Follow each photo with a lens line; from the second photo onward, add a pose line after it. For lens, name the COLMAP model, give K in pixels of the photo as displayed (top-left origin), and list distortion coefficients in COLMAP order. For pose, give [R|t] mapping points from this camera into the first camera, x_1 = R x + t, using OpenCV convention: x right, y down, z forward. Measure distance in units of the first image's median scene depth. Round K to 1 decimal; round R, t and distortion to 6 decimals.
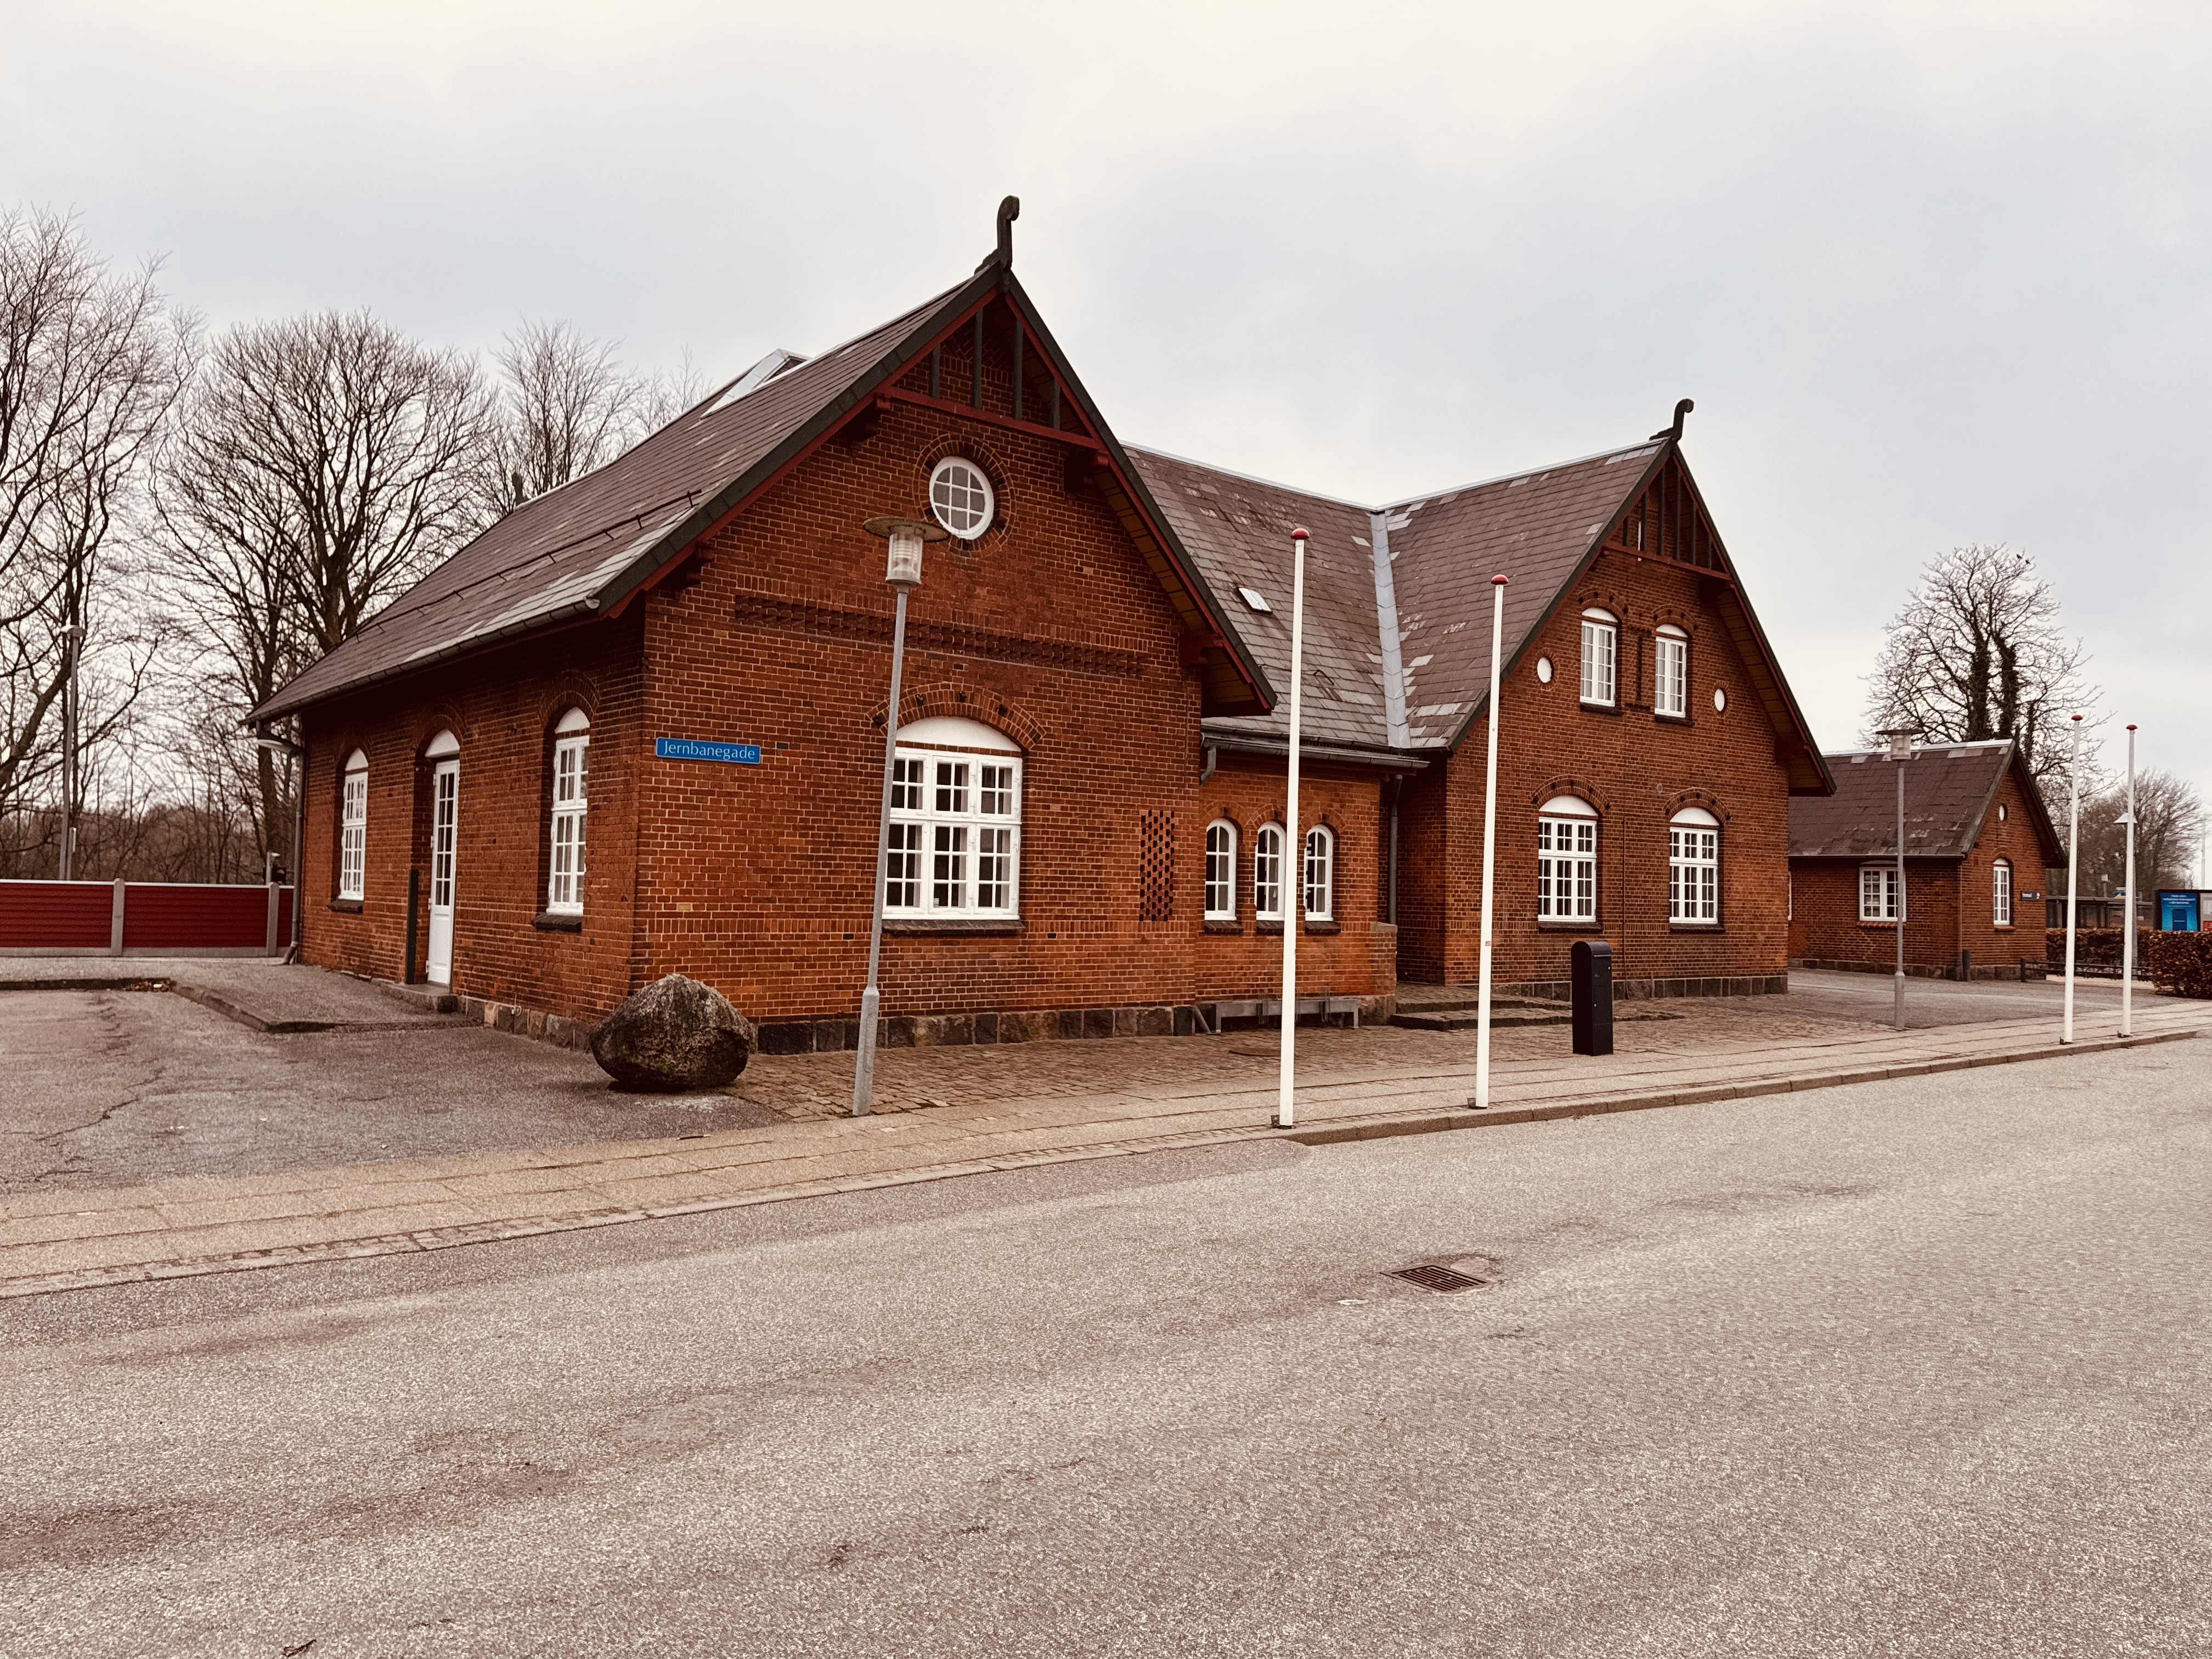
lens RADIAL K [[1530.1, 0, 1106.0], [0, 1530.1, 829.5], [0, 0, 1]] dist [0.186731, -0.377277]
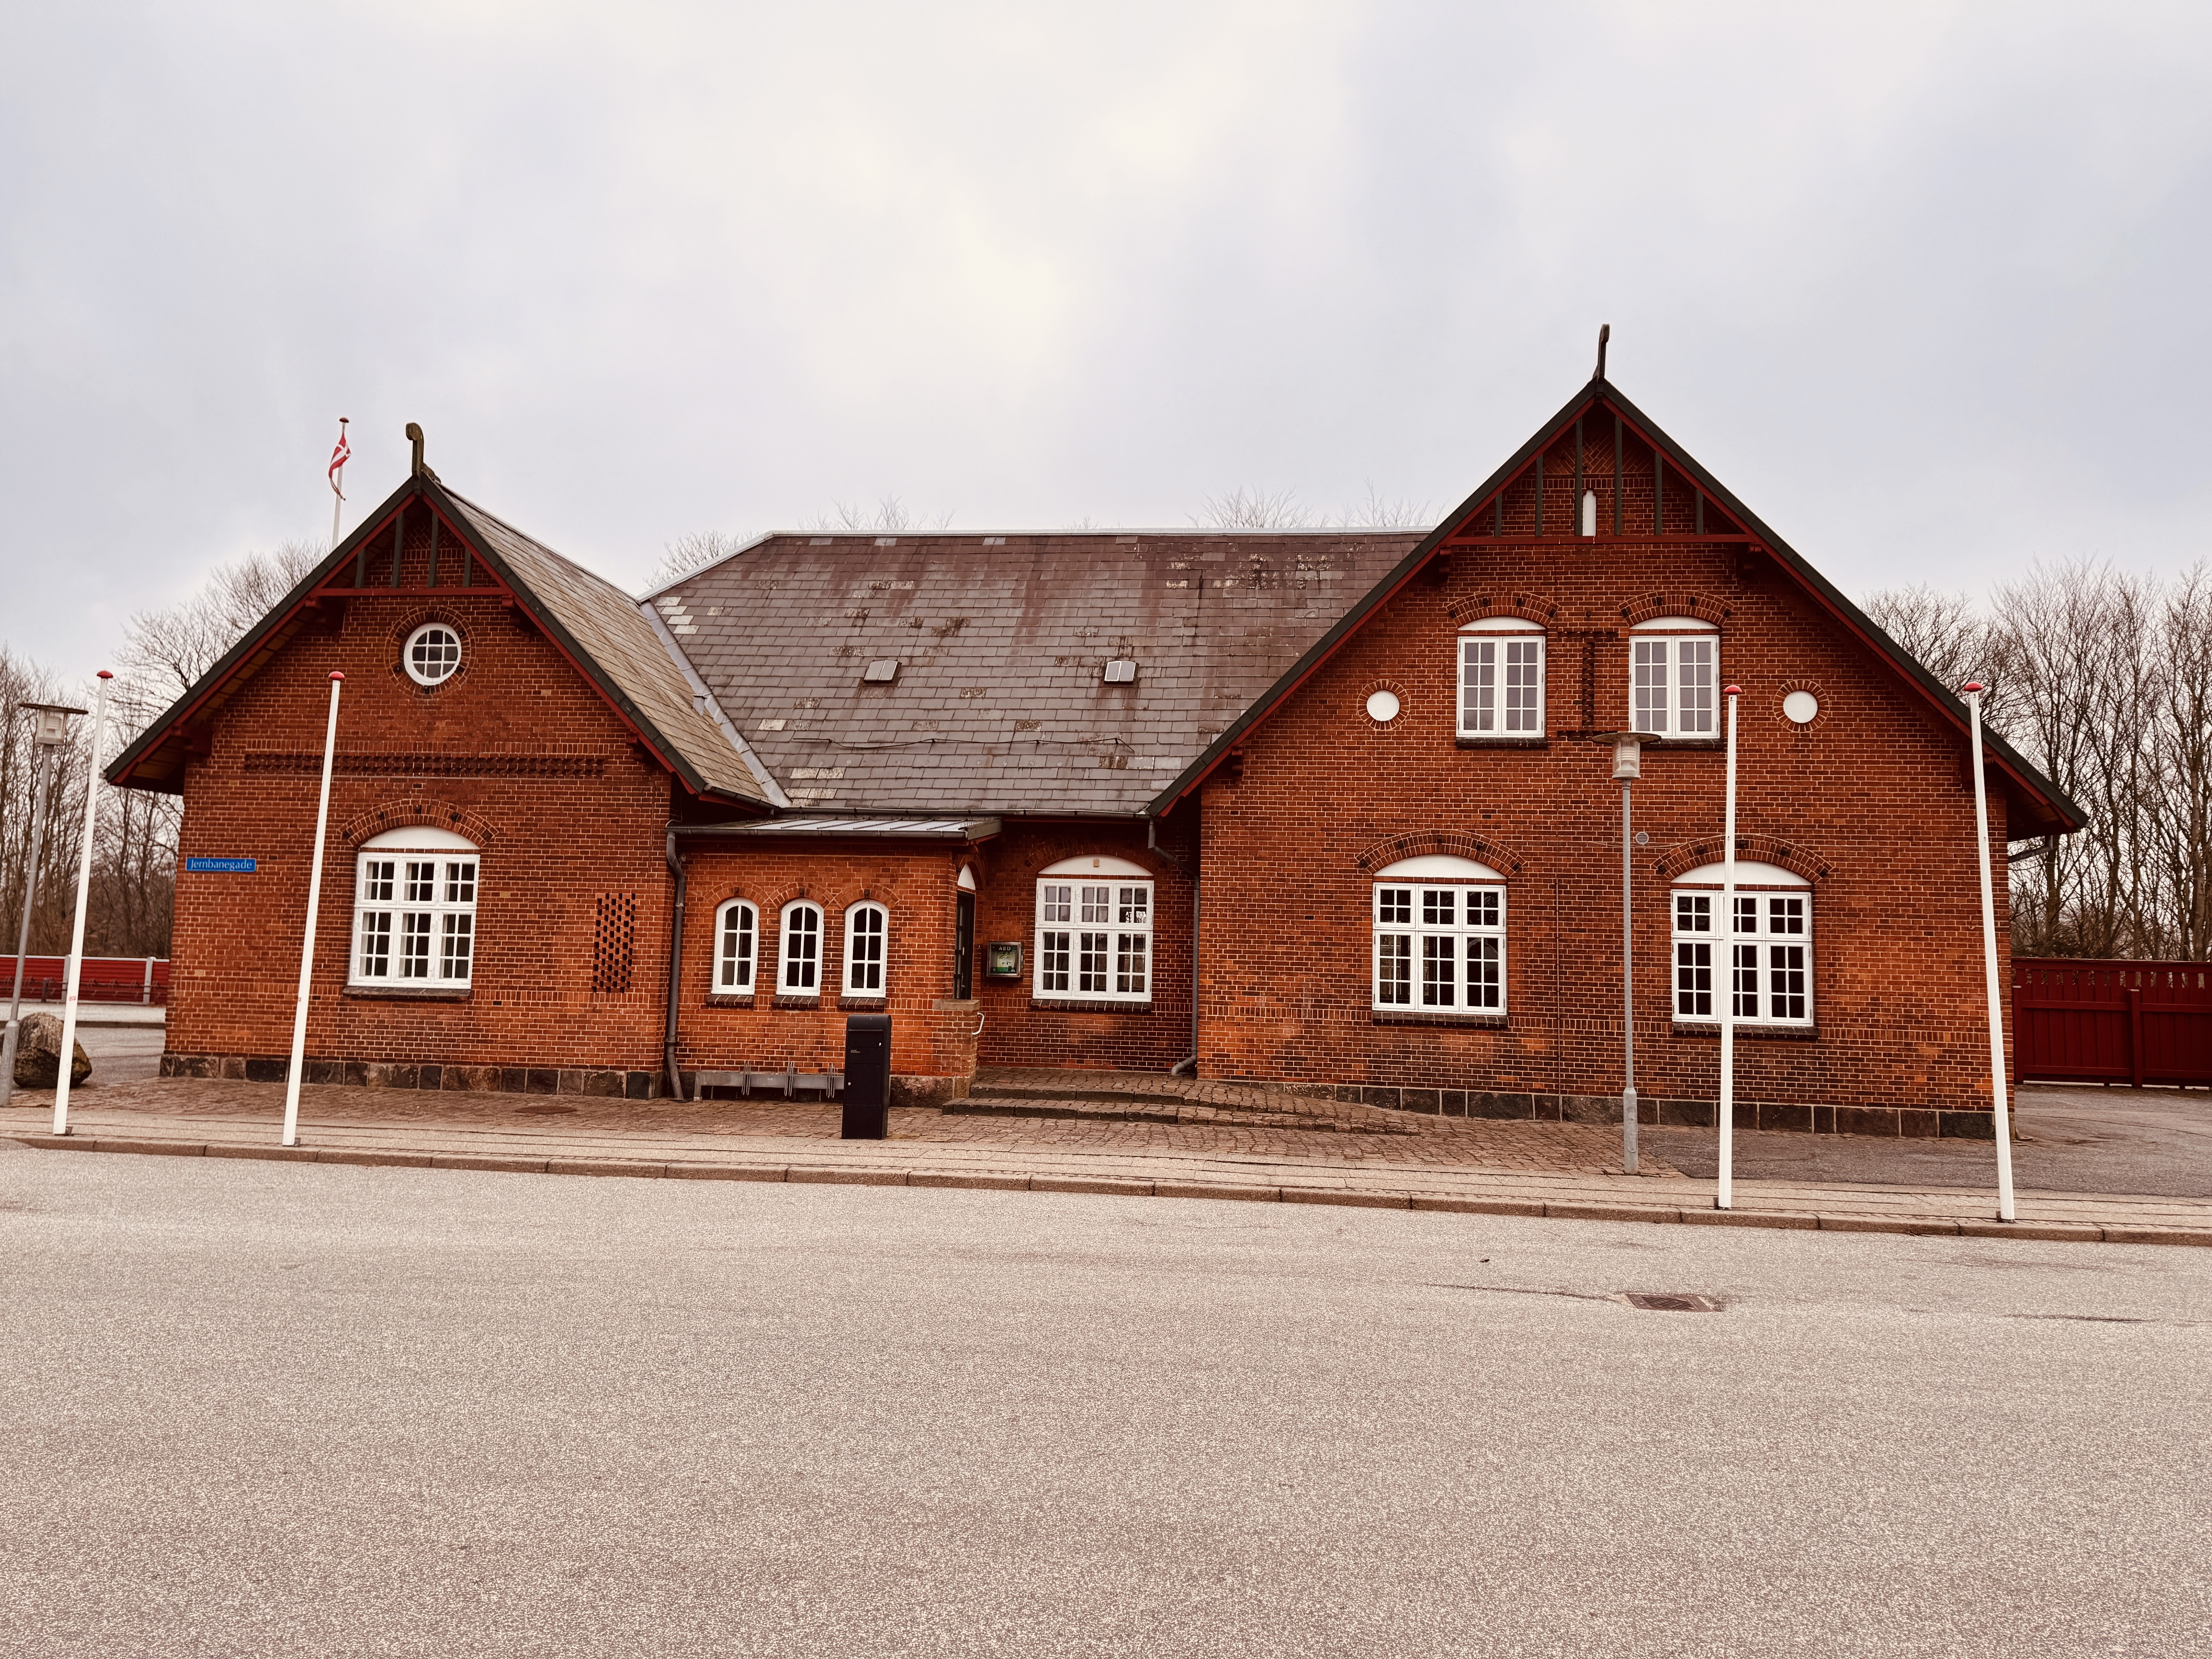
lens RADIAL K [[1530.1, 0, 1106.0], [0, 1530.1, 829.5], [0, 0, 1]] dist [0.186731, -0.377277]
pose [[0.694026, -0.069684, -0.716570, 1.156476], [0.016557, 0.996586, -0.080879, 0.040866], [0.719760, 0.044267, 0.692810, 0.493772]]
